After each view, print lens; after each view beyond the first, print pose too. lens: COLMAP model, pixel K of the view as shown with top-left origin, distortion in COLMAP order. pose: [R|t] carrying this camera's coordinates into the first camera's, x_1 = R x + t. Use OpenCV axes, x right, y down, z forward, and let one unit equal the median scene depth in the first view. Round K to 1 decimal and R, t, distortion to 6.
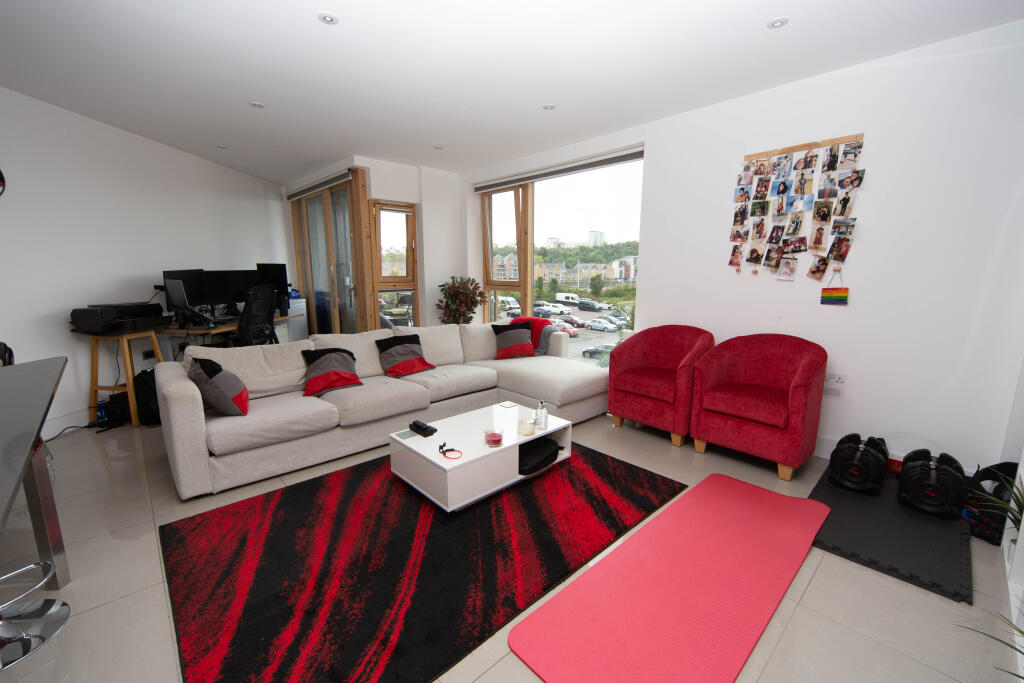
lens RADIAL K [[418.6, 0, 502.6], [0, 418.6, 343.0], [0, 0, 1]] dist [-0.001486, -0.000601]
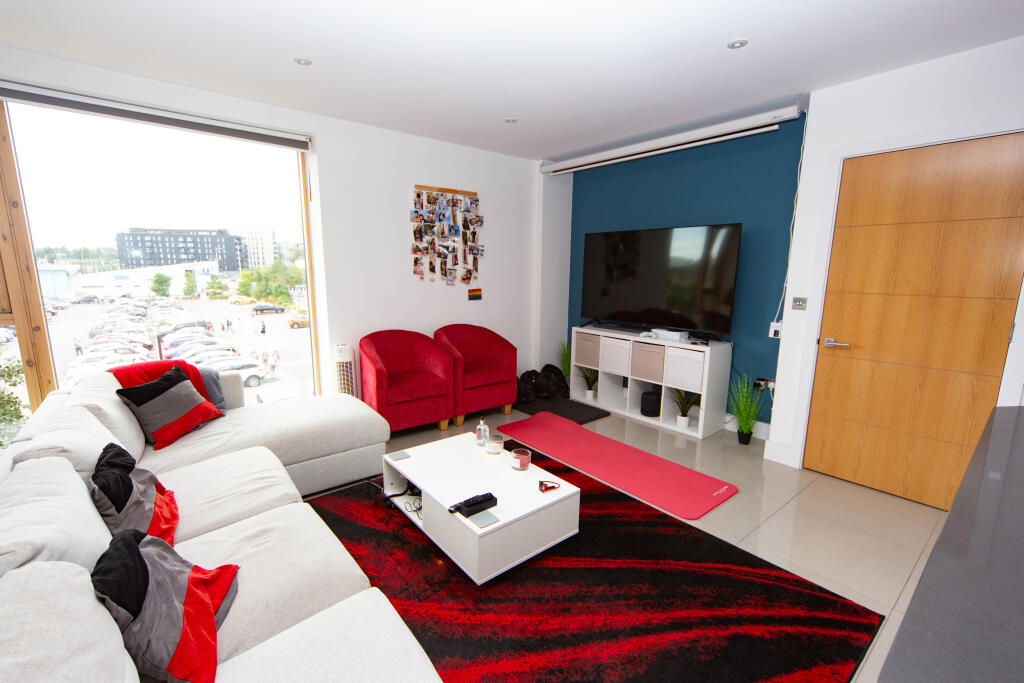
lens RADIAL K [[444.4, 0, 512.0], [0, 444.4, 341.5], [0, 0, 1]] dist [0.003637, 0.000131]
pose [[0.051641, -0.163766, 0.985147, -0.846571], [0.159247, 0.975191, 0.153763, -0.173531], [-0.985887, 0.148941, 0.076439, 0.768596]]
